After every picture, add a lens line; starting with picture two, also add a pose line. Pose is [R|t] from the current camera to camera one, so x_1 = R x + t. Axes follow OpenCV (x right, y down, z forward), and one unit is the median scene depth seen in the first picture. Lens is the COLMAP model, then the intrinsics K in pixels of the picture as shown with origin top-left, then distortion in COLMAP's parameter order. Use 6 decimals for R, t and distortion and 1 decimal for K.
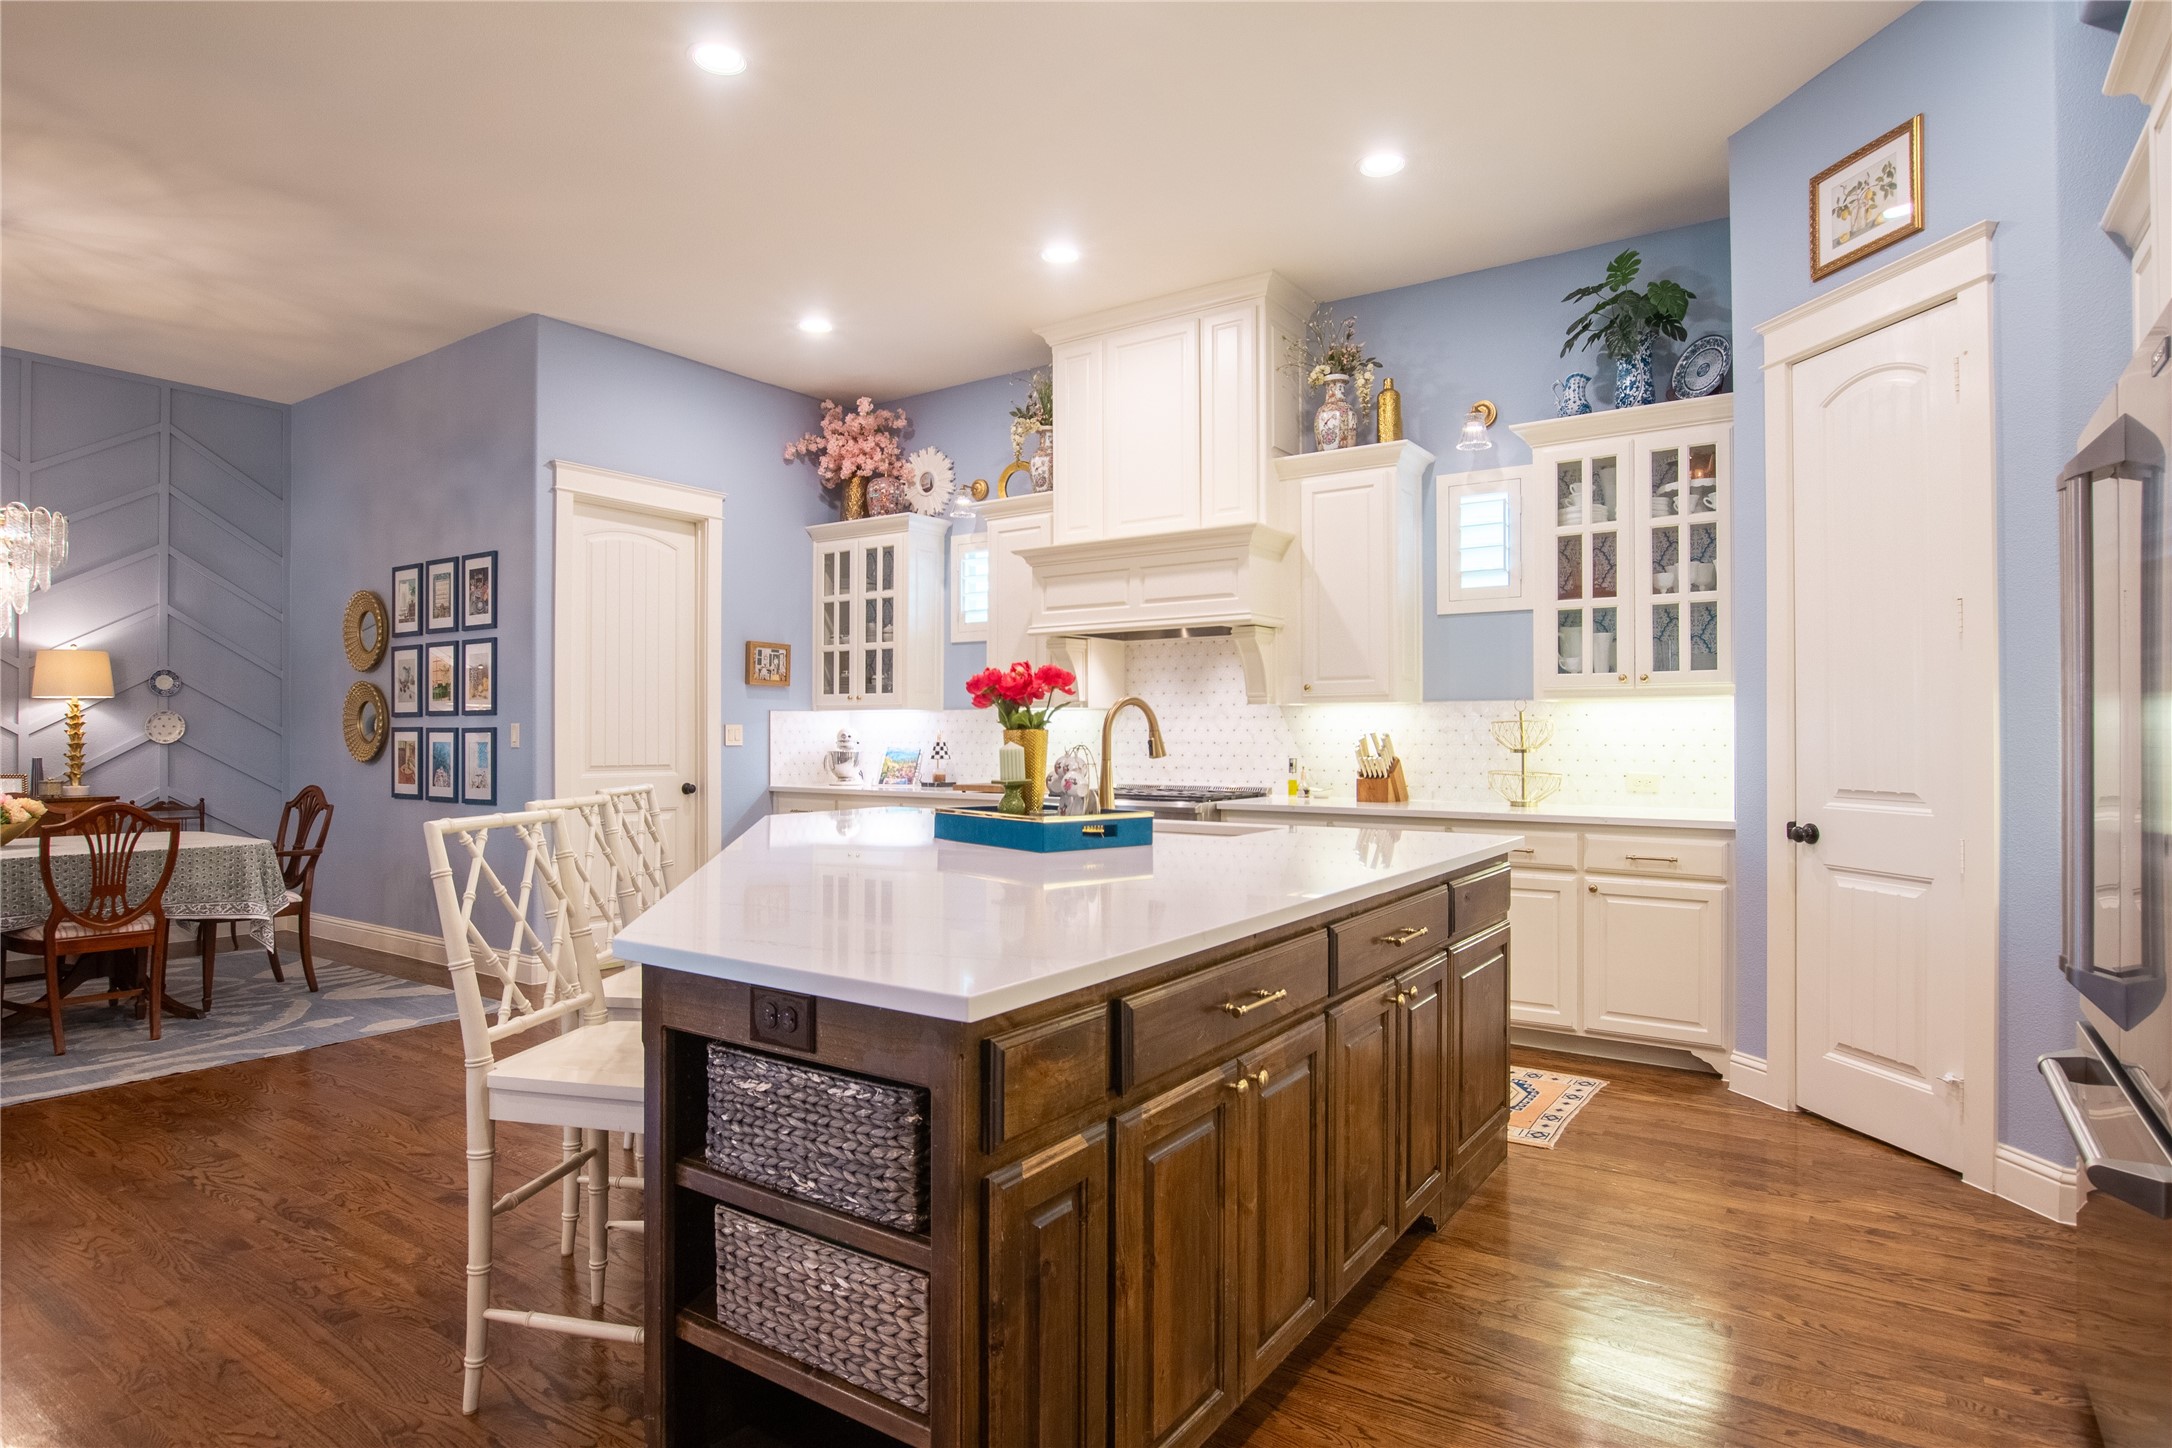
lens RADIAL K [[1156.1, 0, 1091.1], [0, 1156.1, 727.8], [0, 0, 1]] dist [-0.015577, 0.001024]
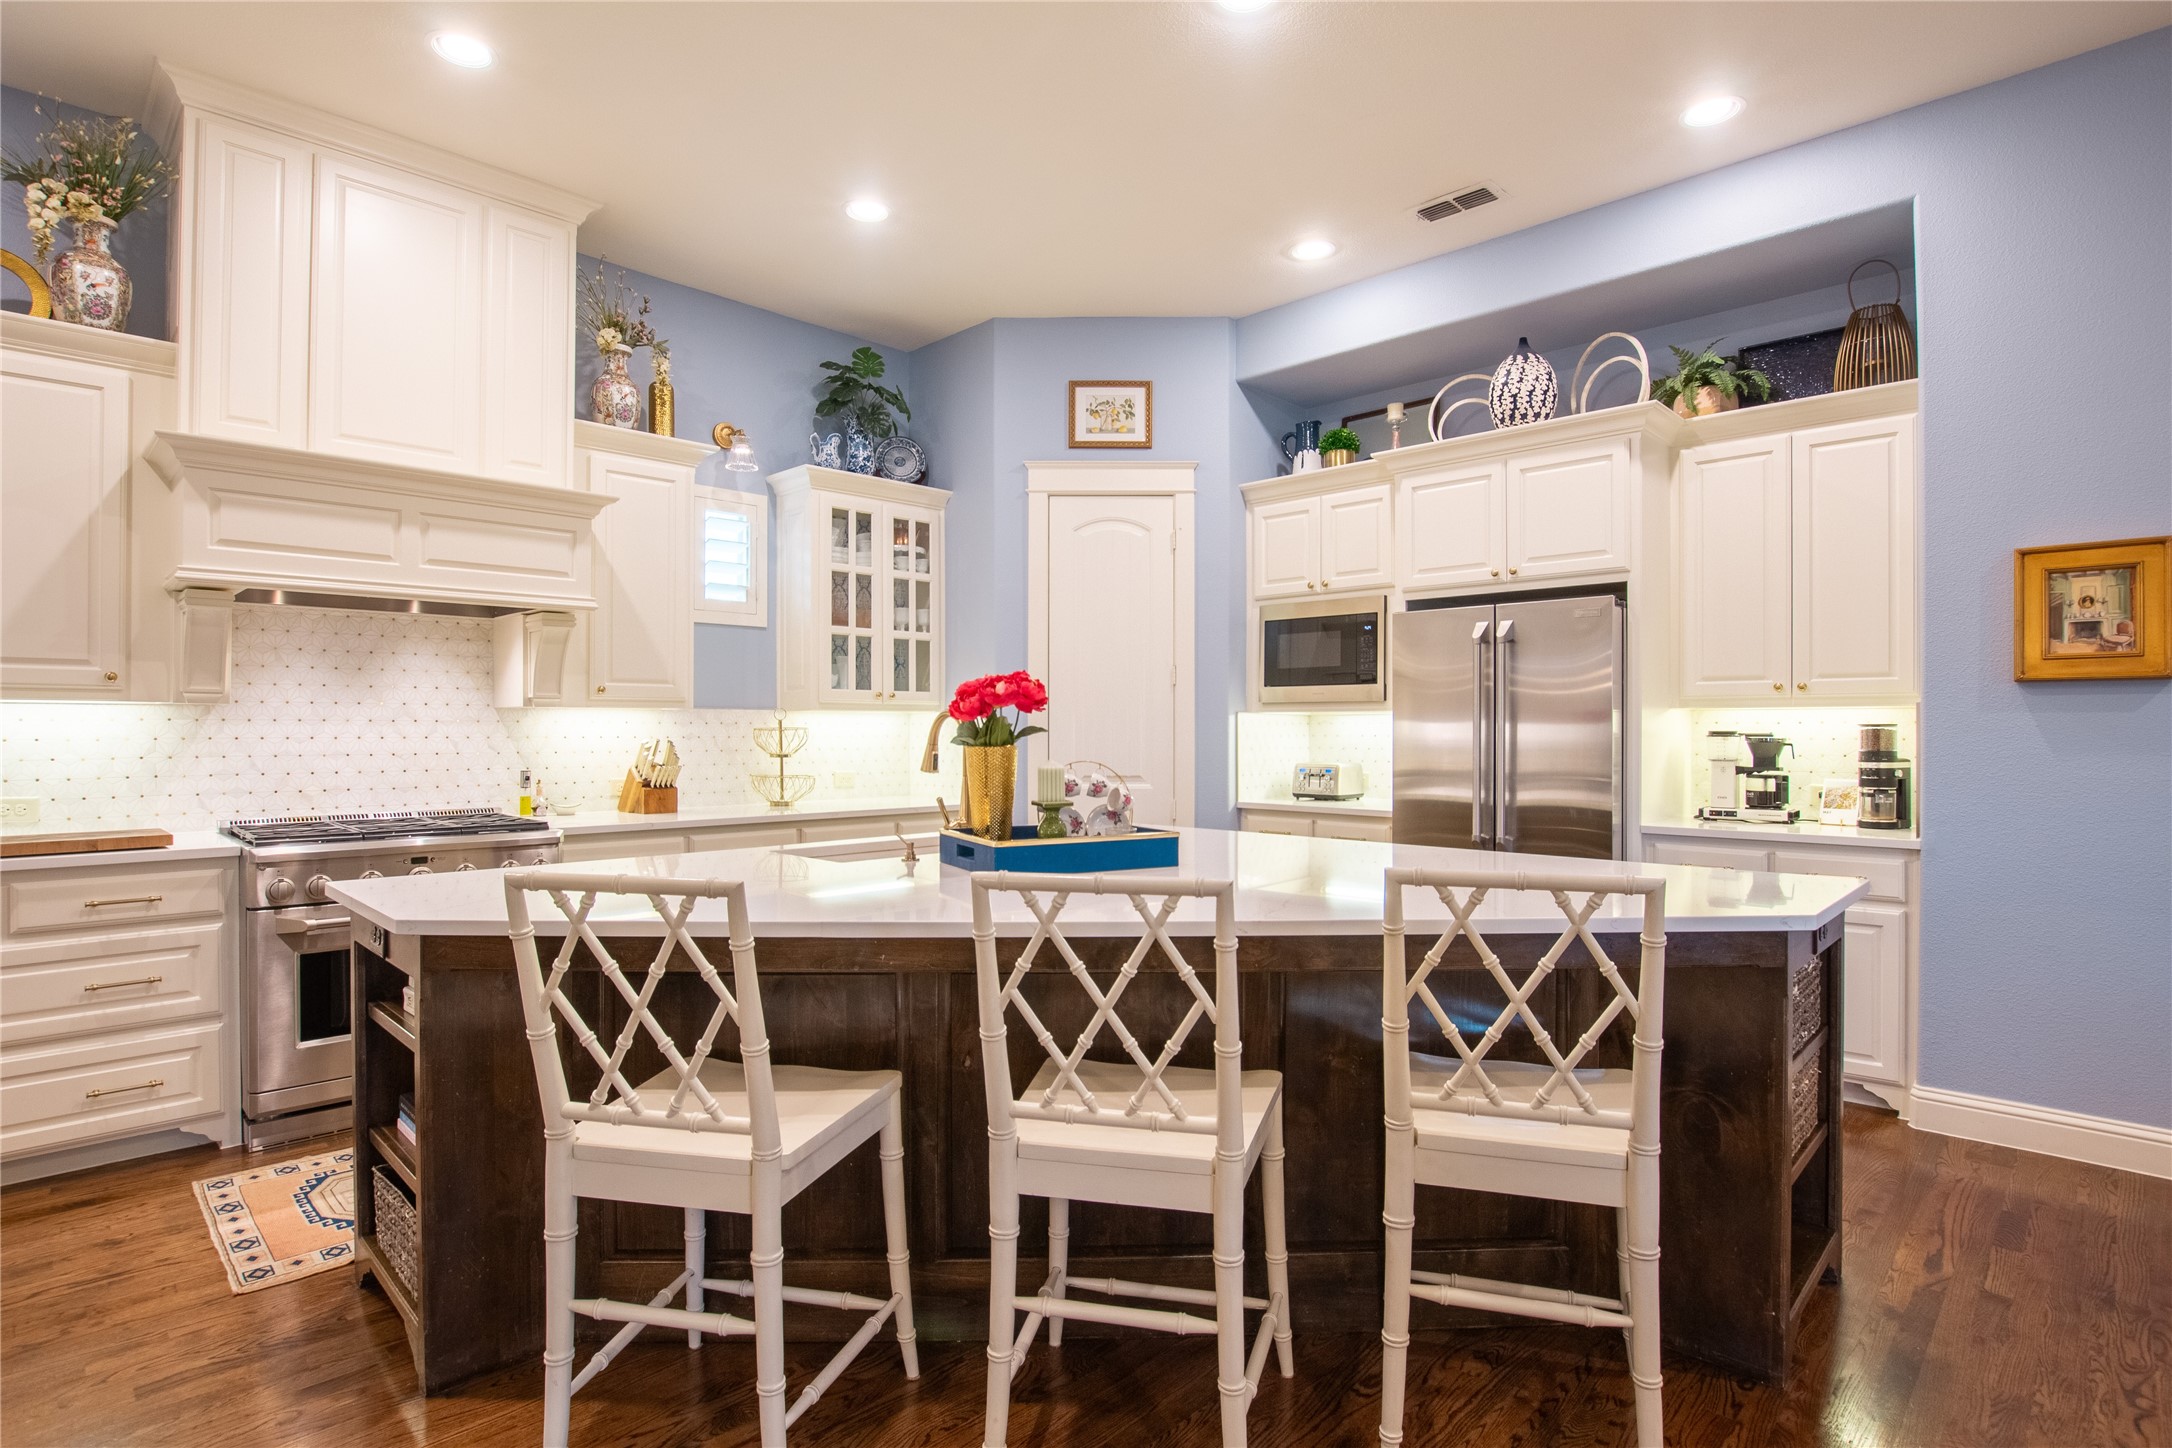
lens RADIAL K [[1084.1, 0, 1068.7], [0, 1084.1, 726.7], [0, 0, 1]] dist [-0.020209, 0.000246]
pose [[0.192080, 0.002224, 0.981377, -0.524678], [-0.005470, 0.999984, -0.001196, -0.007081], [-0.981364, -0.005139, 0.192089, 0.467850]]
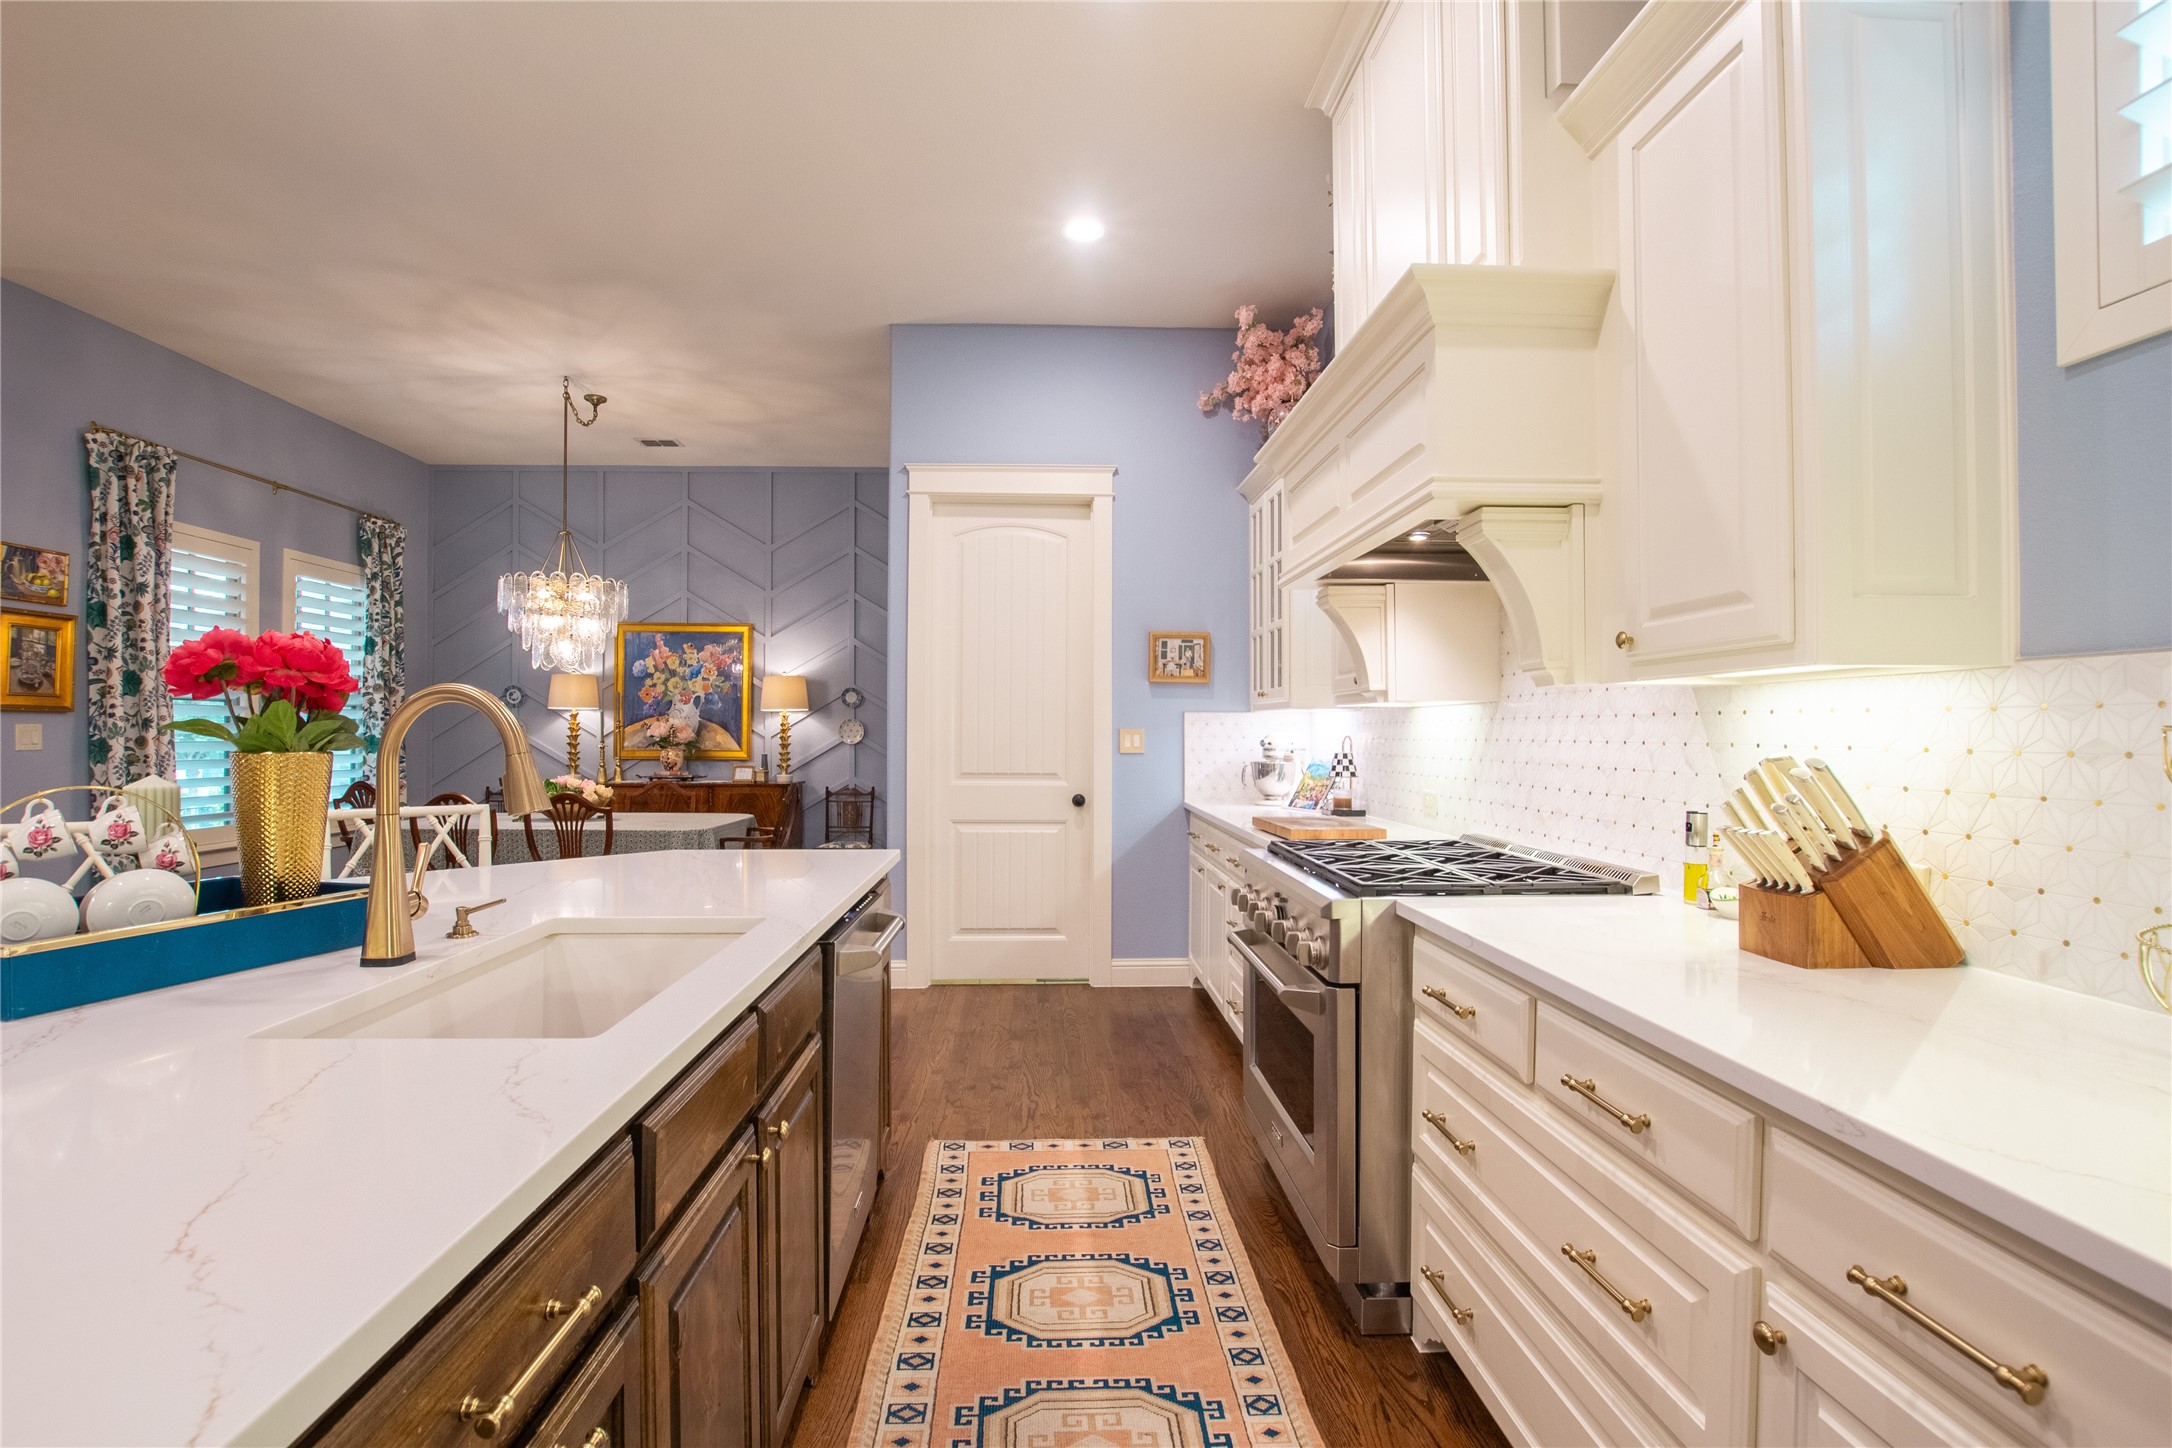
lens RADIAL K [[1016.1, 0, 1091.0], [0, 1016.1, 728.2], [0, 0, 1]] dist [-0.027846, 0.000295]
pose [[0.604600, -0.001381, -0.796528, 0.336304], [0.003273, 0.999994, 0.000750, -0.005122], [0.796522, -0.003061, 0.604601, 0.612768]]
